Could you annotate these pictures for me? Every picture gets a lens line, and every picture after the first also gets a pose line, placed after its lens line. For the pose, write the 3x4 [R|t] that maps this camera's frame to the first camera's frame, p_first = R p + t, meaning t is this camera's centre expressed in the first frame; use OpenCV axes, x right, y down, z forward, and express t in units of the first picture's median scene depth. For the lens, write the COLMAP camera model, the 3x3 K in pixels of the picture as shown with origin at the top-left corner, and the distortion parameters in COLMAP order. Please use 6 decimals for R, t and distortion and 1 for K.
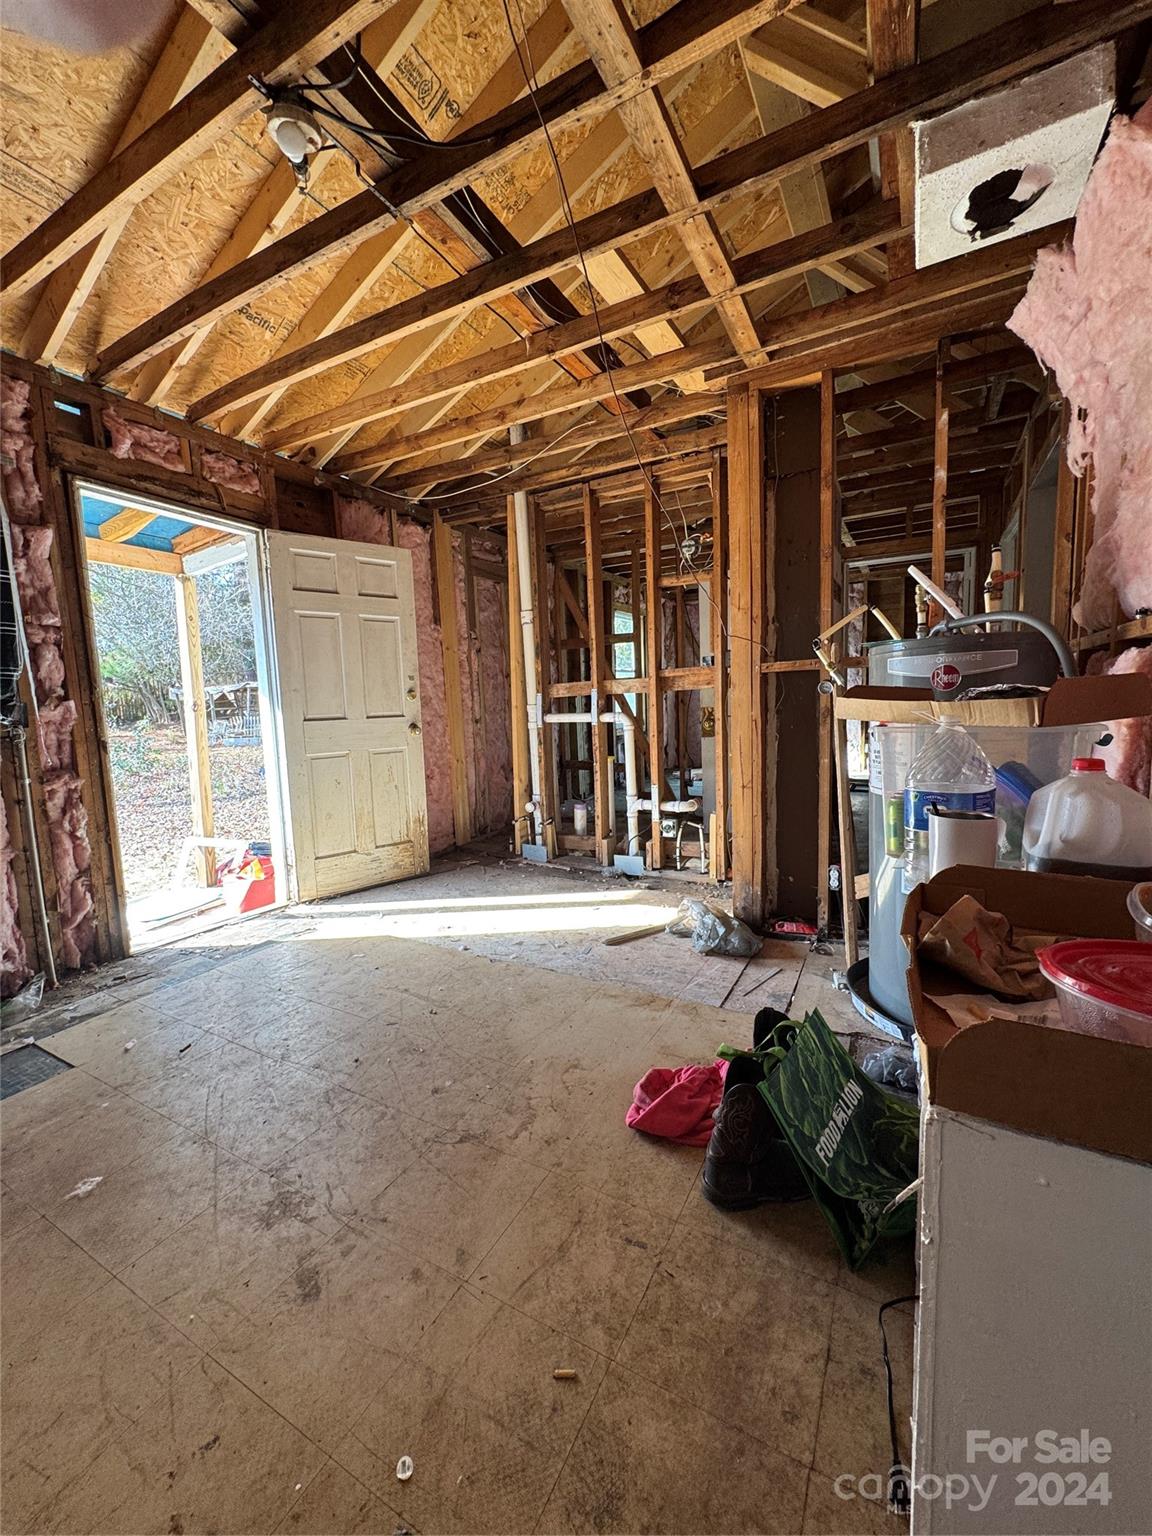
lens RADIAL K [[616.9, 0, 576.3], [0, 616.9, 768.9], [0, 0, 1]] dist [0.001790, -0.000327]
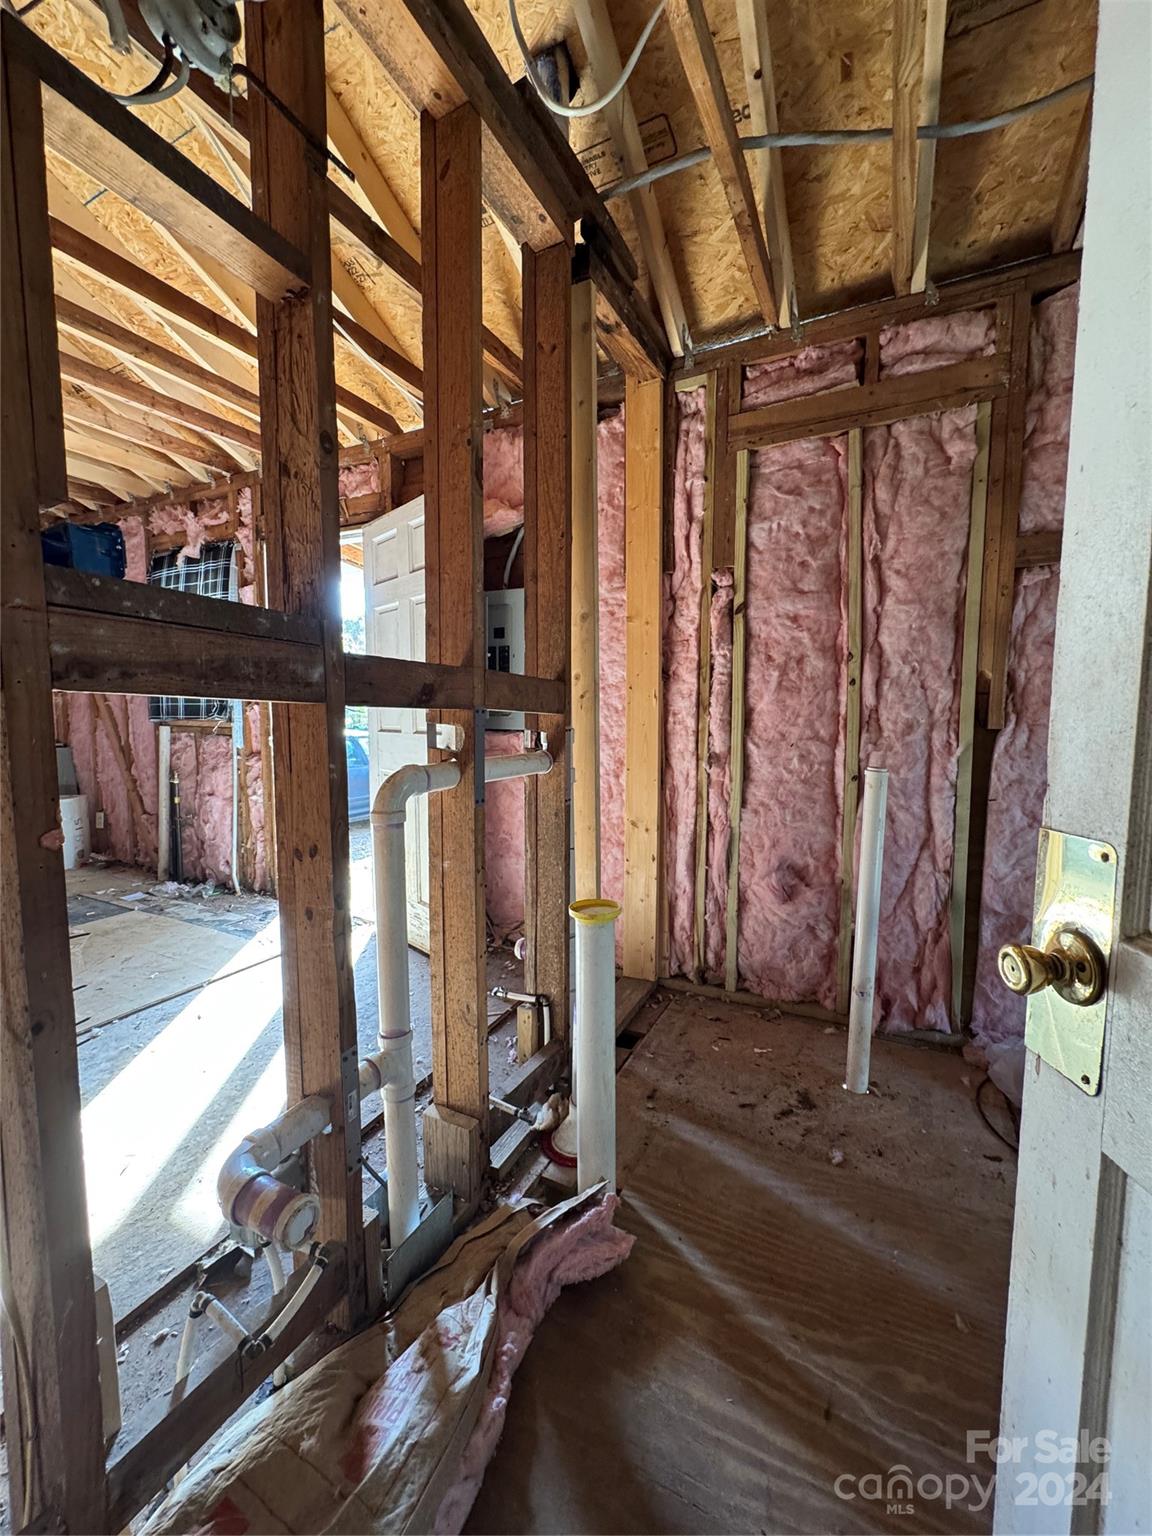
lens RADIAL K [[616.9, 0, 576.3], [0, 616.9, 768.9], [0, 0, 1]] dist [0.001790, -0.000327]
pose [[0.028445, 0.120697, -0.992282, 0.537114], [-0.116559, 0.986312, 0.116630, -0.187299], [0.992776, 0.112342, 0.042124, 1.451990]]
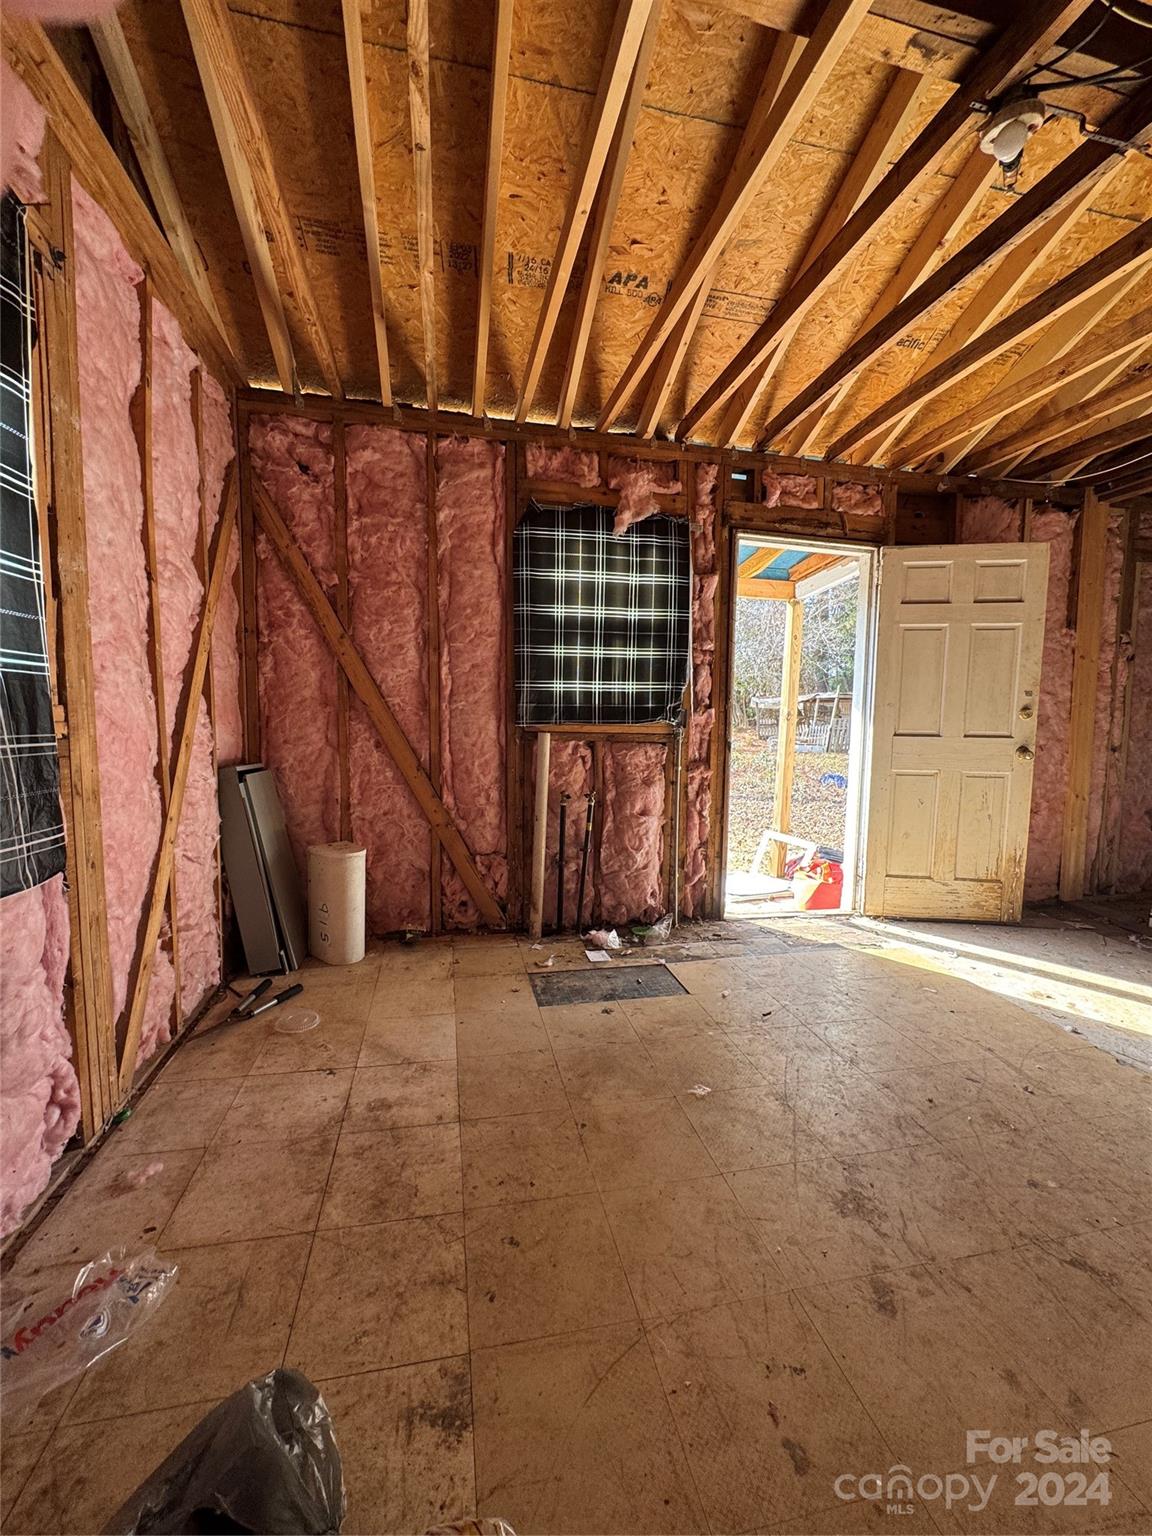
lens RADIAL K [[616.9, 0, 576.3], [0, 616.9, 768.9], [0, 0, 1]] dist [0.001790, -0.000327]
pose [[0.654607, 0.104613, -0.748696, -0.034689], [-0.118542, 0.992332, 0.035010, 0.001099], [0.746617, 0.065835, 0.661988, -0.035705]]
